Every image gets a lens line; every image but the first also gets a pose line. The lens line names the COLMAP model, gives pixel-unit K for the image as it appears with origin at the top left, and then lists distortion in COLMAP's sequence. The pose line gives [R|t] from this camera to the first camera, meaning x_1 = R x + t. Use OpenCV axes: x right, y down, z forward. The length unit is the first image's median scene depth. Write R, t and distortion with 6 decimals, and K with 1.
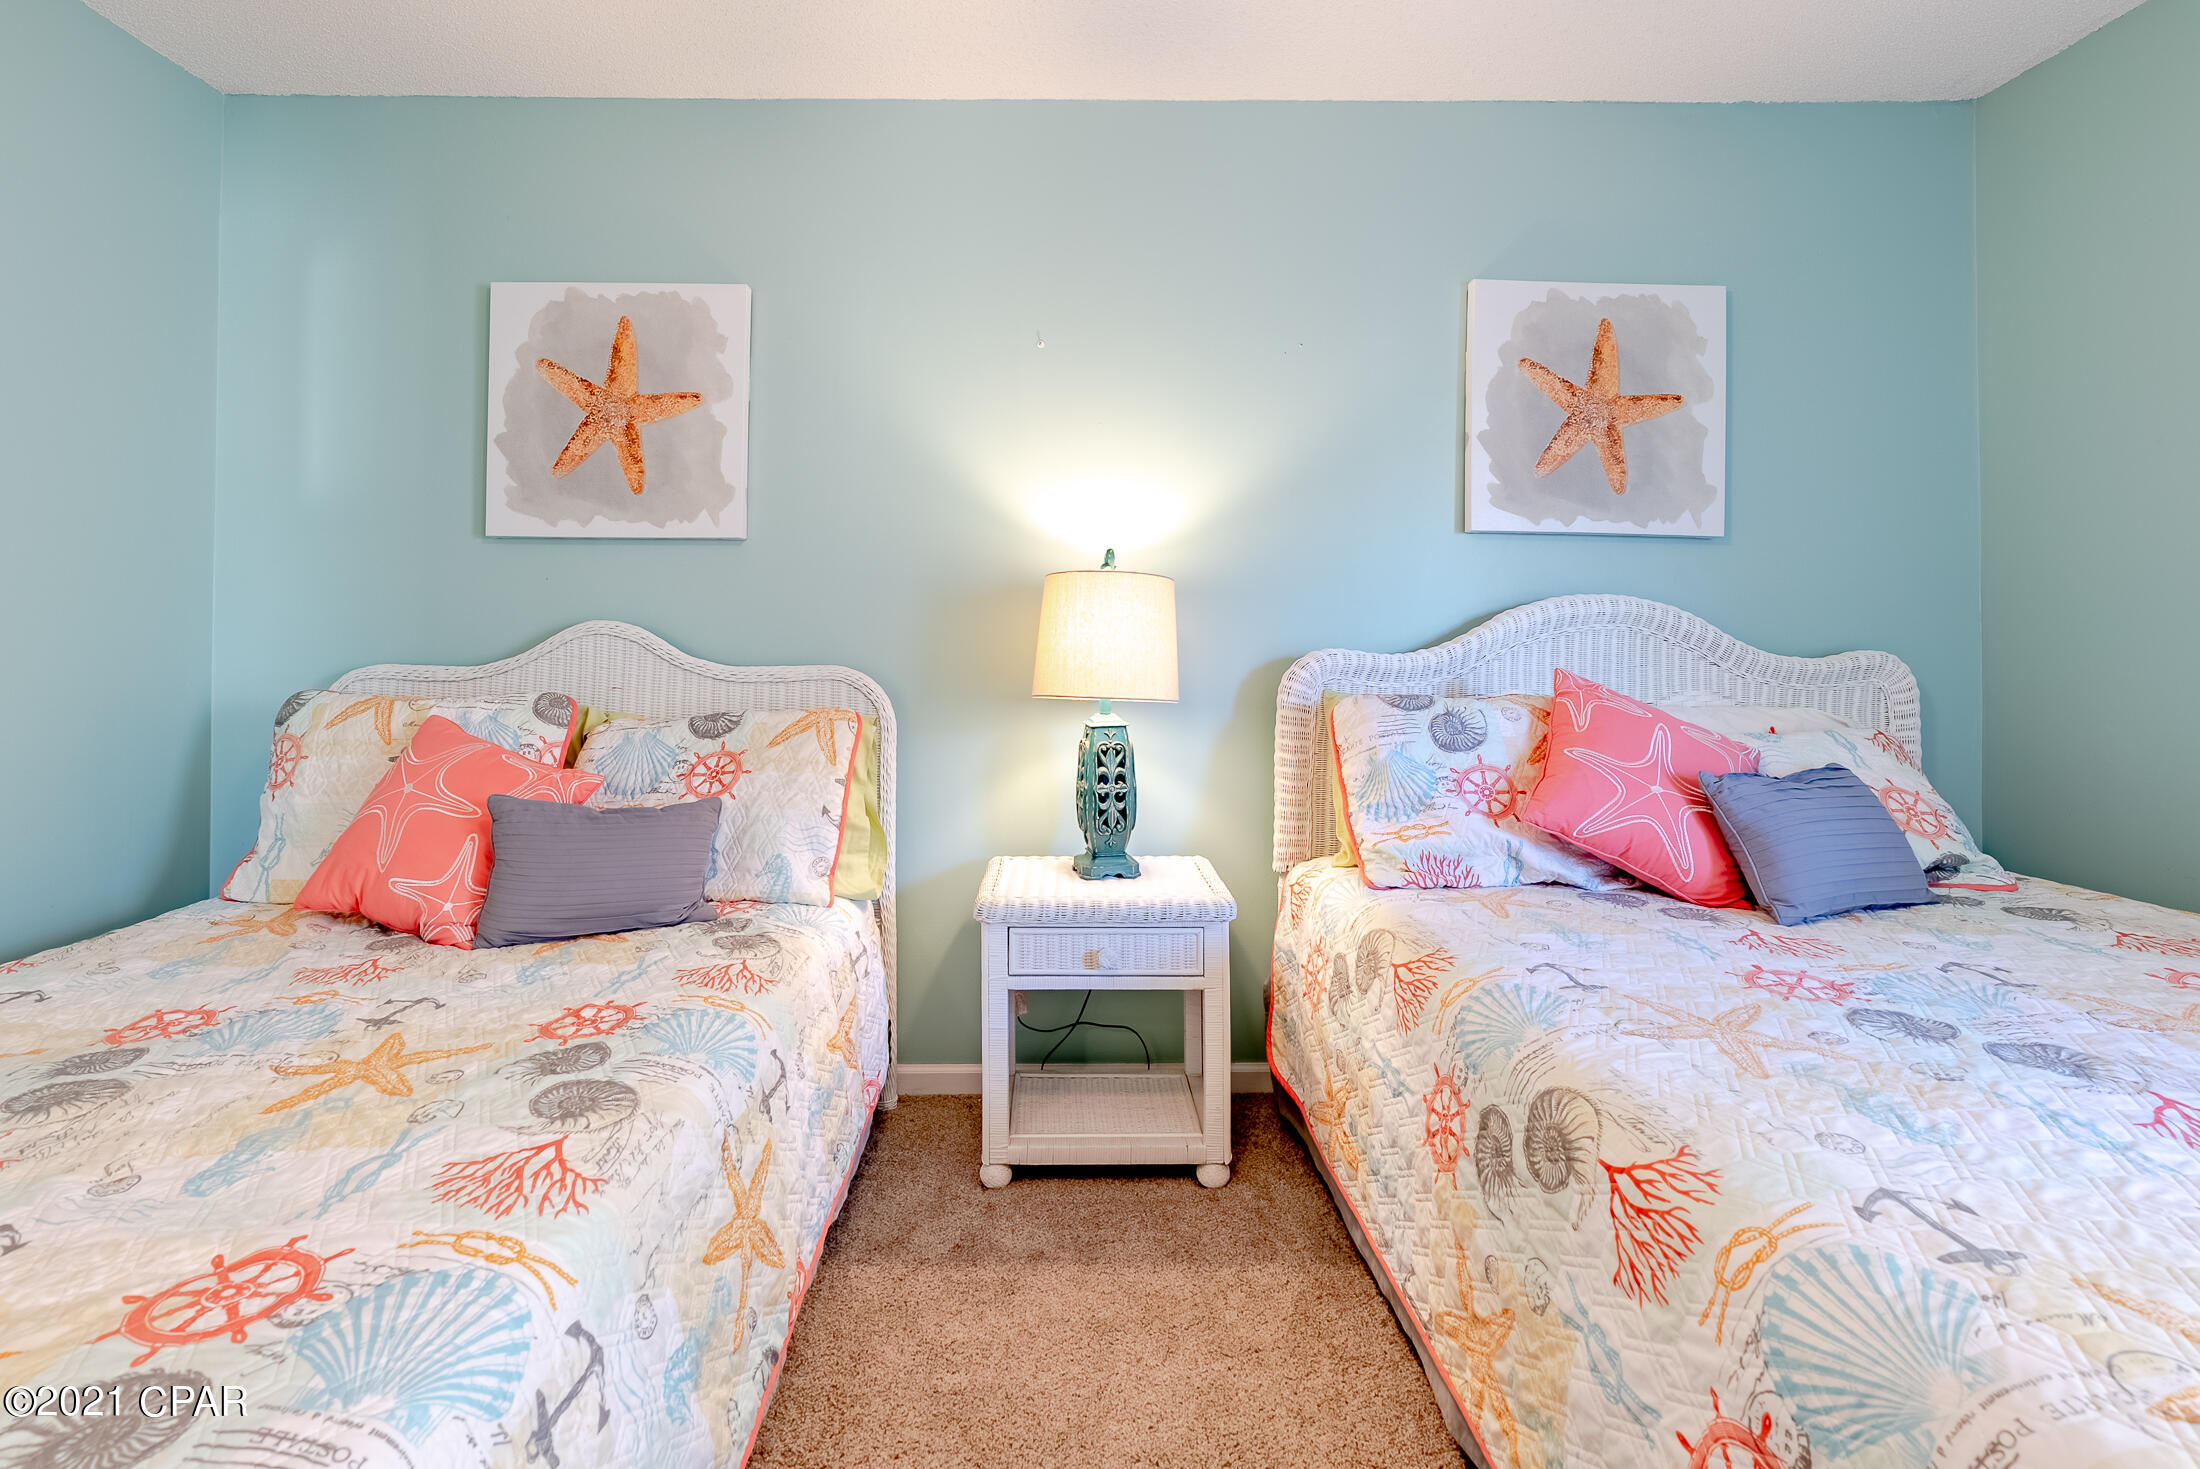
lens RADIAL K [[1029.3, 0, 1096.5], [0, 1029.3, 630.9], [0, 0, 1]] dist [-0.009477, 0.000364]
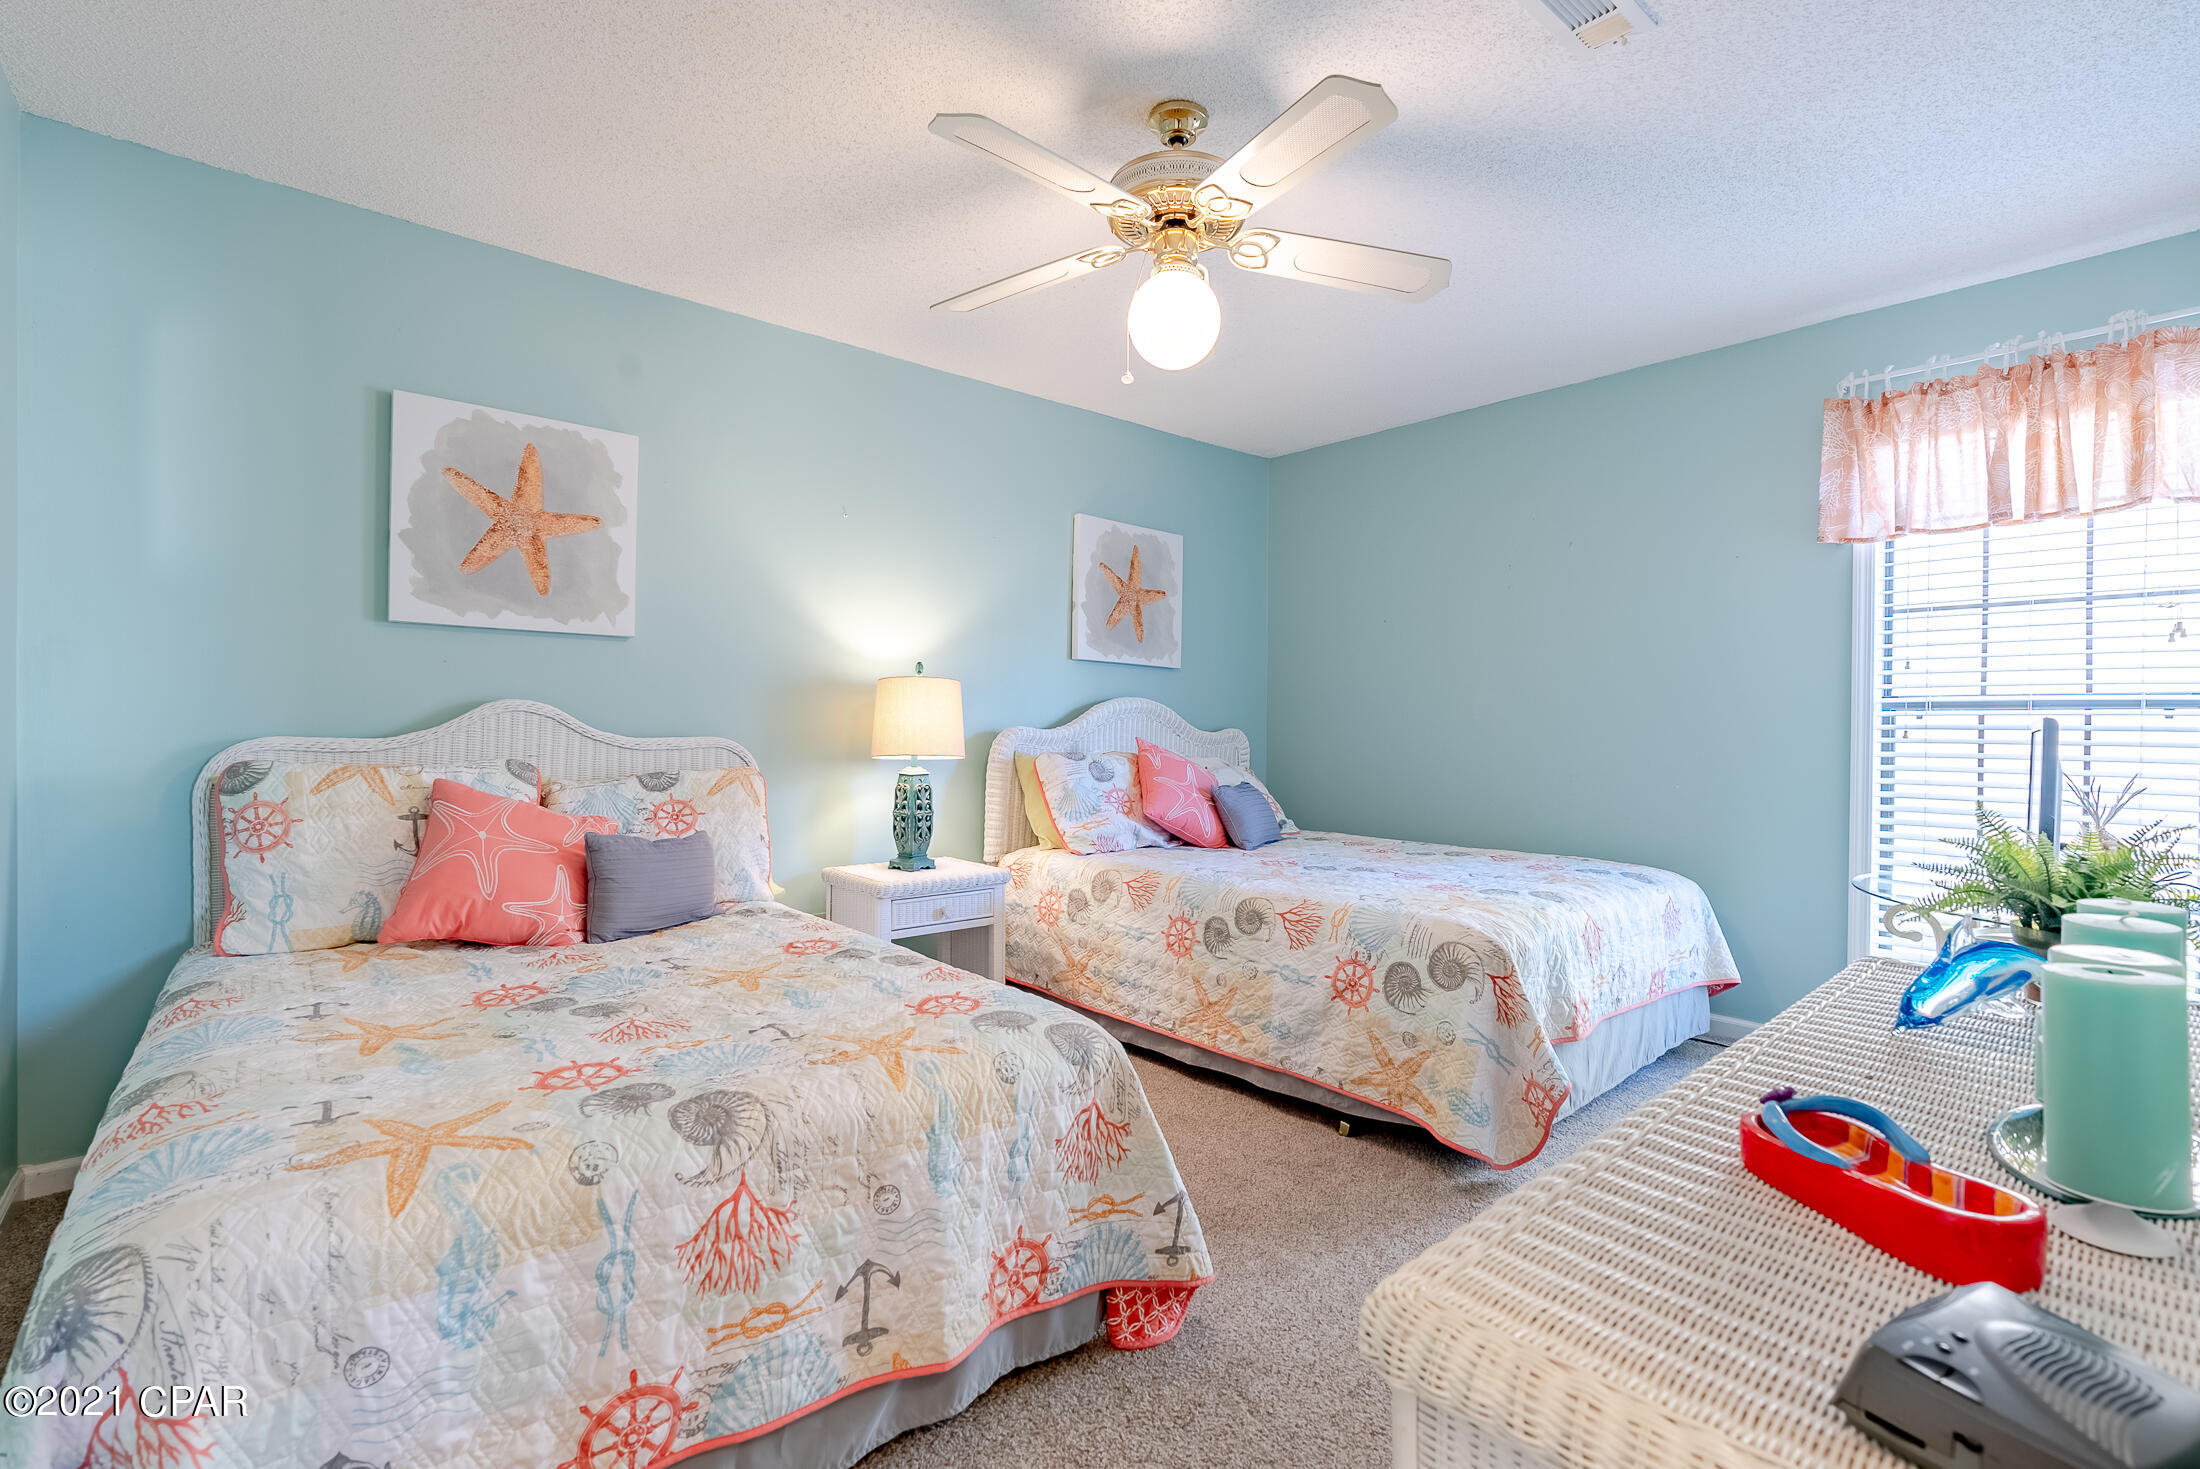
lens RADIAL K [[995.2, 0, 1100.0], [0, 995.2, 734.5], [0, 0, 1]] dist [0.001739, 0.000290]
pose [[0.761283, -0.000195, 0.648419, -0.738228], [-0.014323, 0.999751, 0.017117, 0.001067], [-0.648261, -0.022318, 0.761091, -0.327314]]
